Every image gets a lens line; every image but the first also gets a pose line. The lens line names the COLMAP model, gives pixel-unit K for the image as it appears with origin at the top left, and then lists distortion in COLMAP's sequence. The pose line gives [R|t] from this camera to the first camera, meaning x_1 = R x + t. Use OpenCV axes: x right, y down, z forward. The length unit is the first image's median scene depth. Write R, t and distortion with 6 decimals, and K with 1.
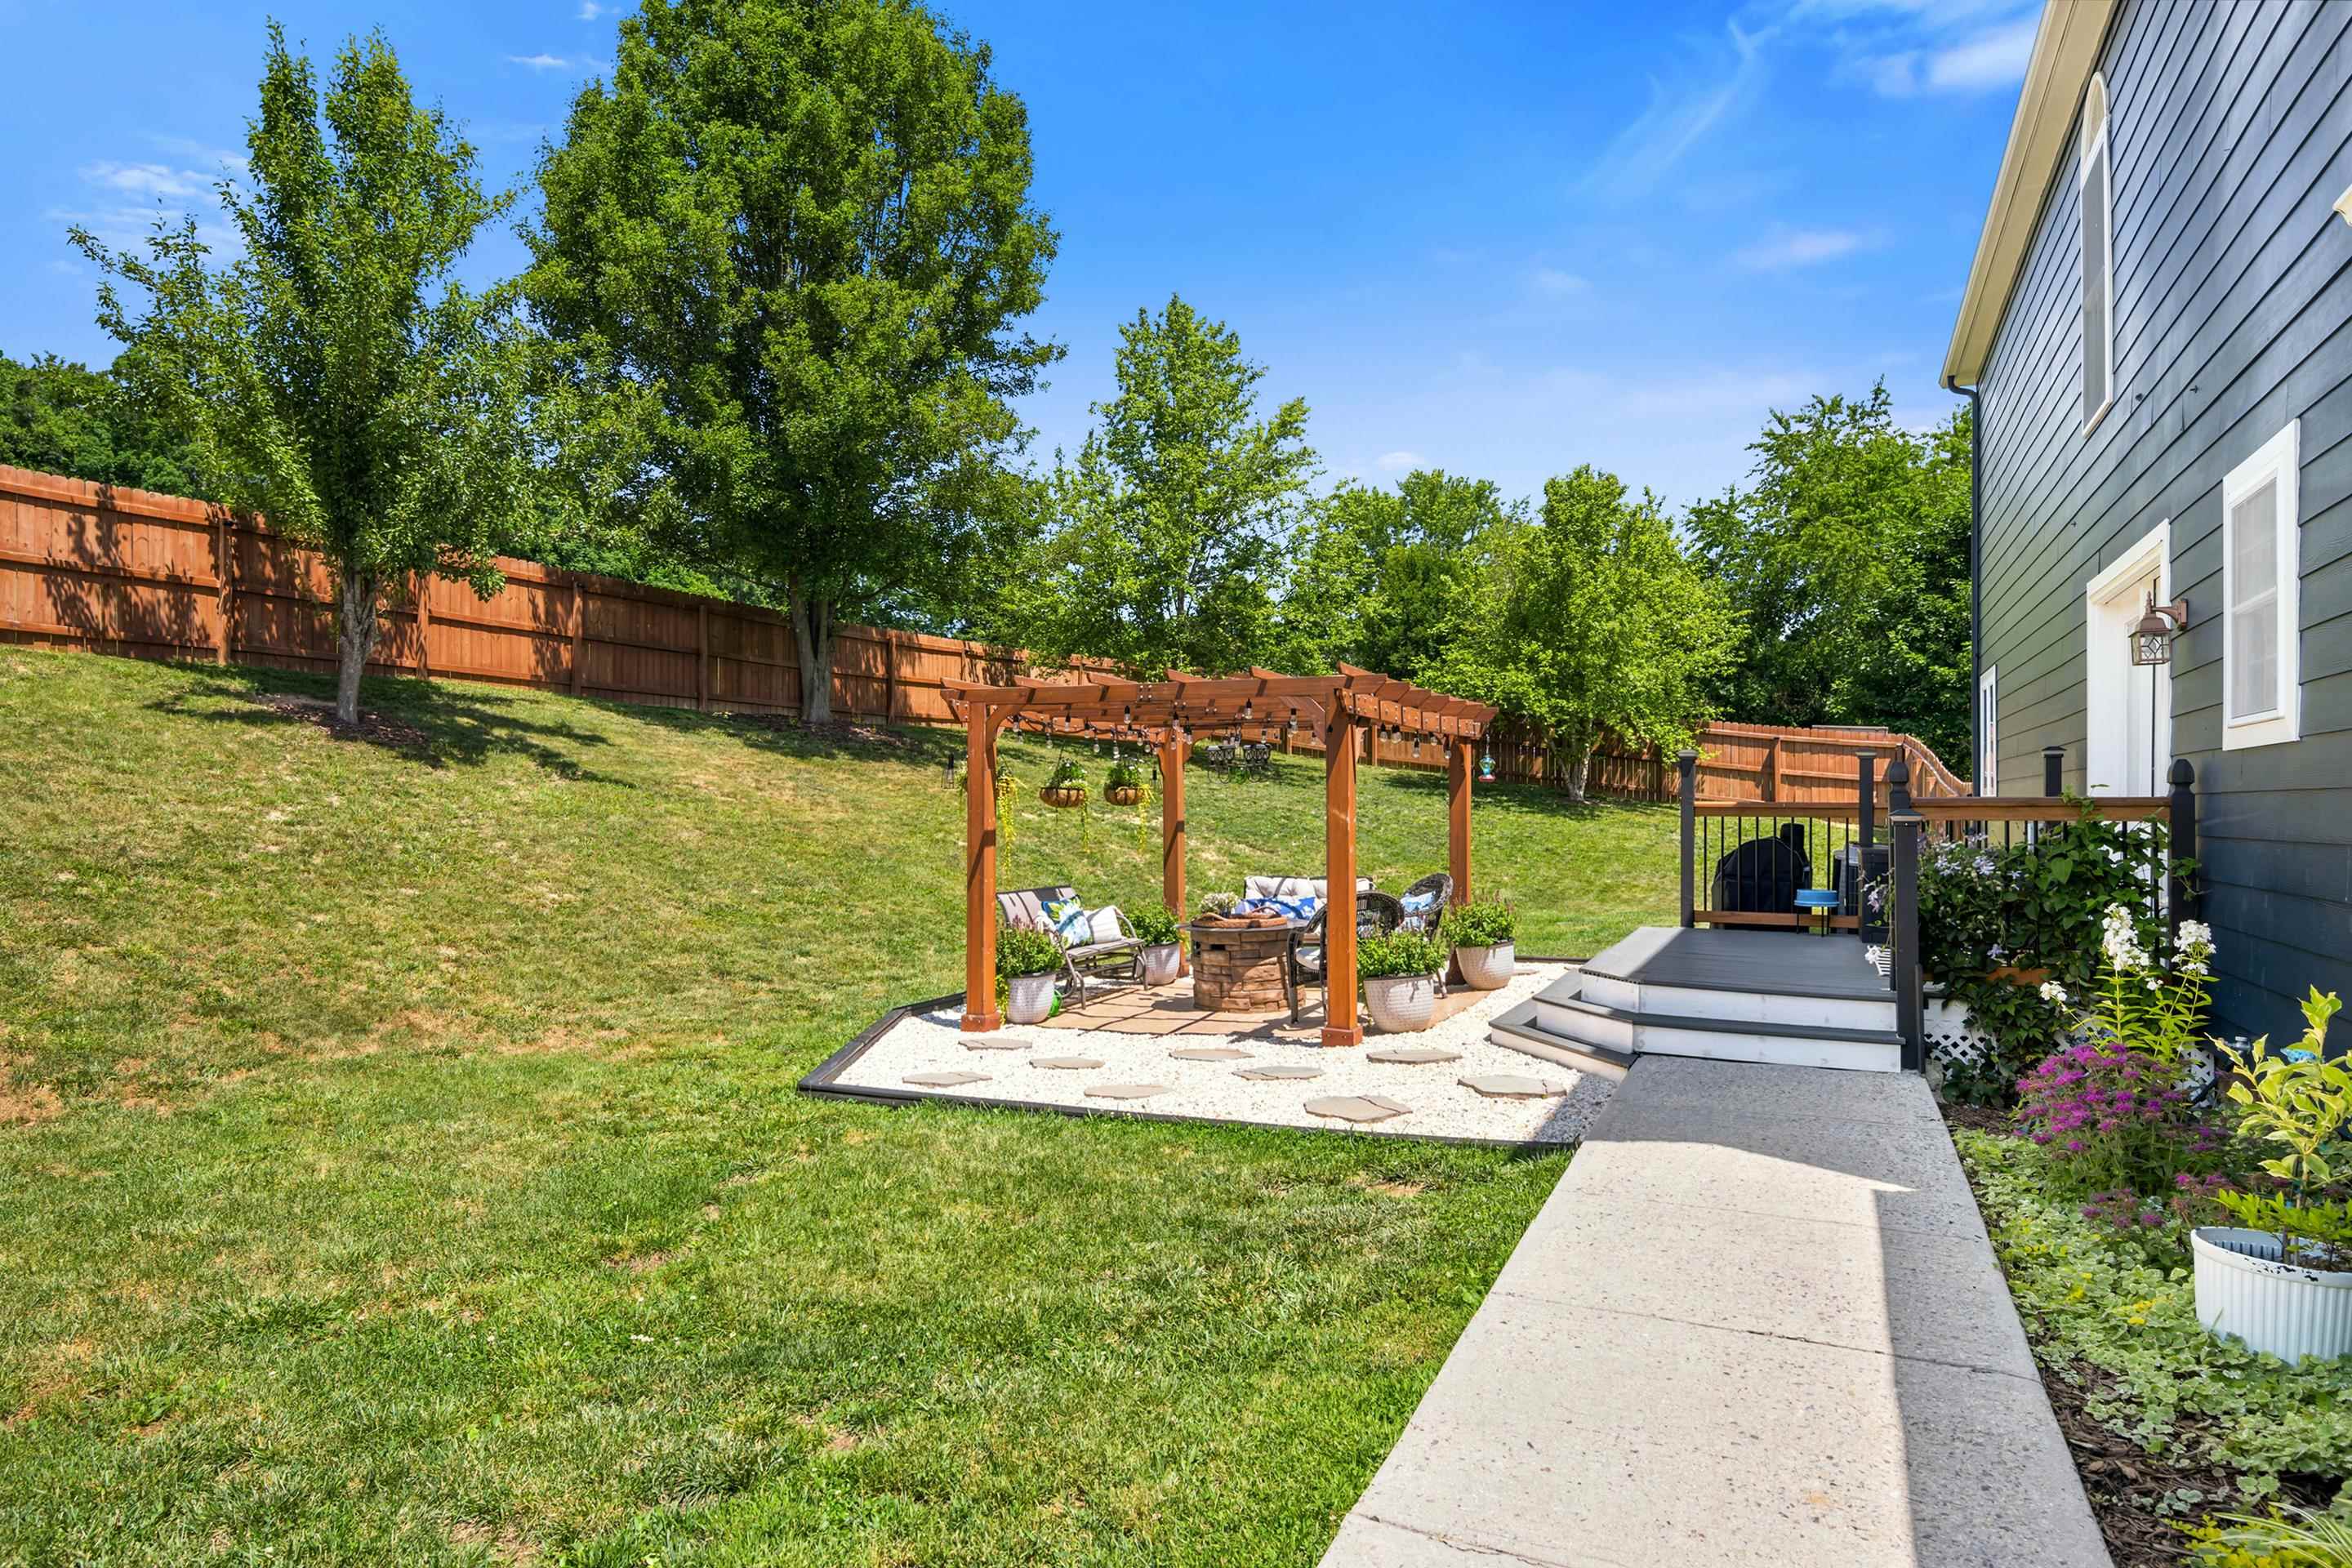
lens RADIAL K [[1357.2, 0, 1160.3], [0, 1357.2, 797.3], [0, 0, 1]] dist [-0.009681, -0.002274]
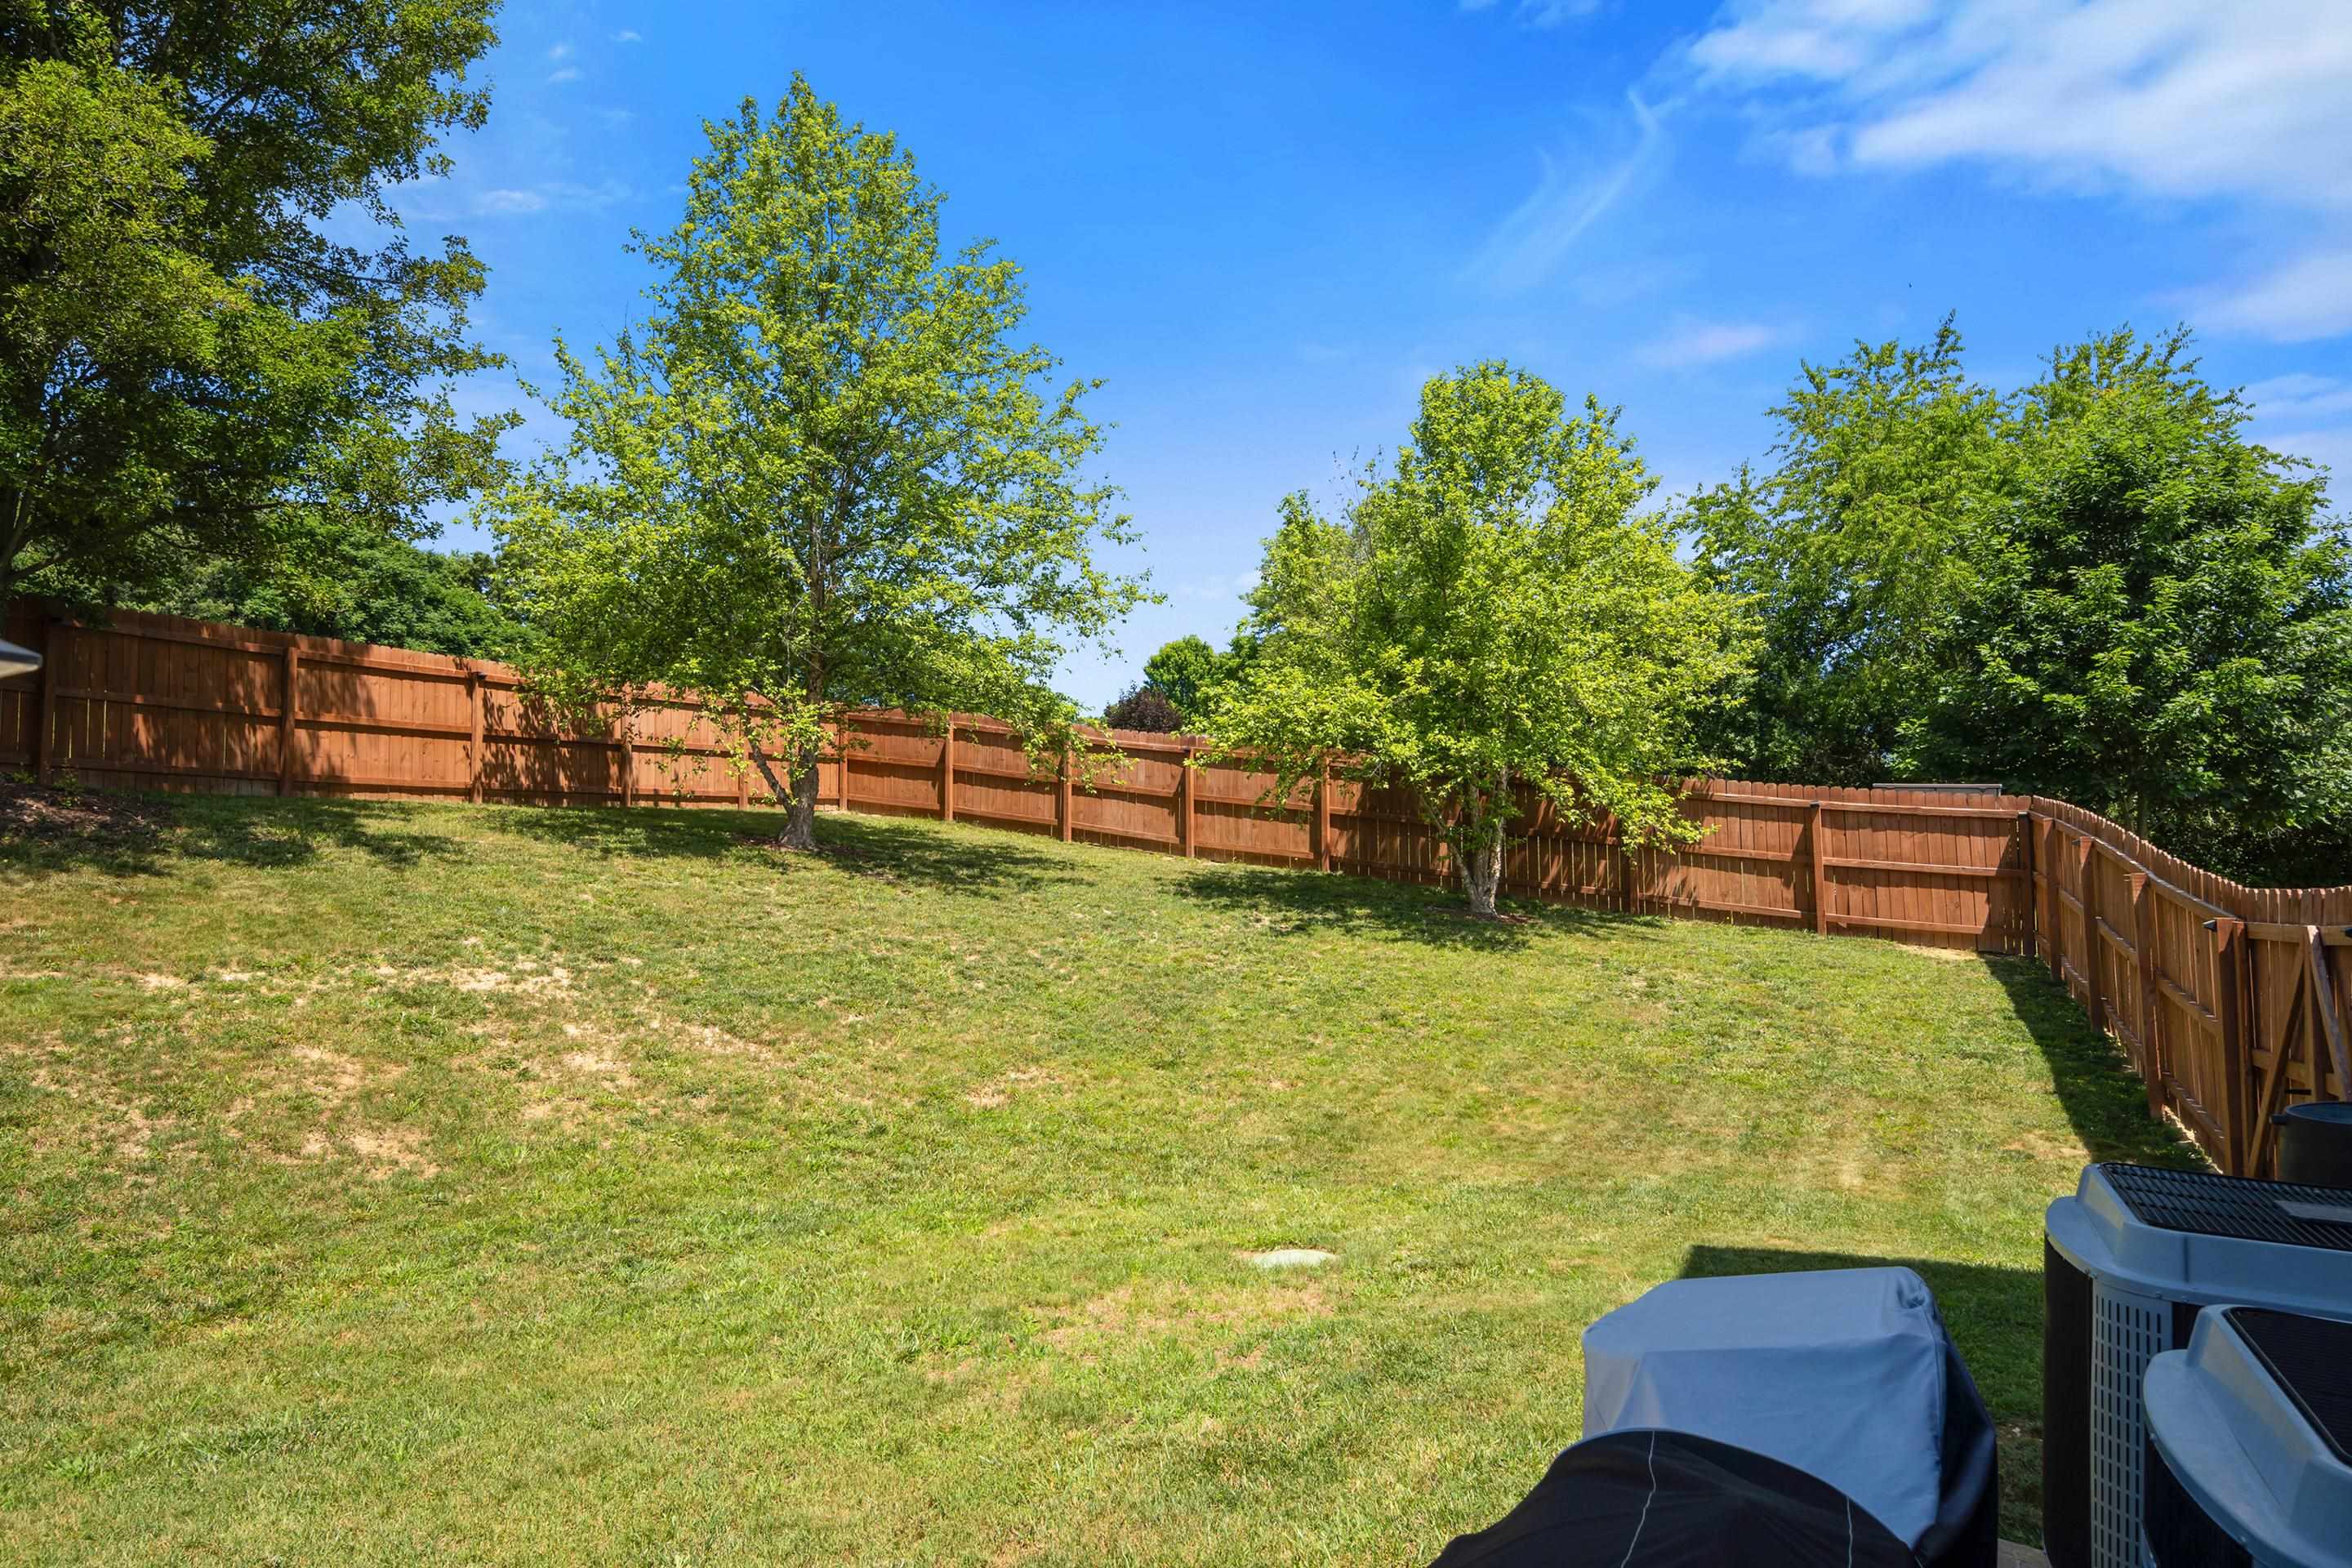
lens RADIAL K [[1402.5, 0, 1178.7], [0, 1402.5, 828.2], [0, 0, 1]] dist [-0.023618, -0.000270]
pose [[0.999950, -0.009551, -0.003120, 0.150886], [0.009410, 0.999054, -0.042463, -0.008606], [0.003523, 0.042431, 0.999093, 0.329075]]
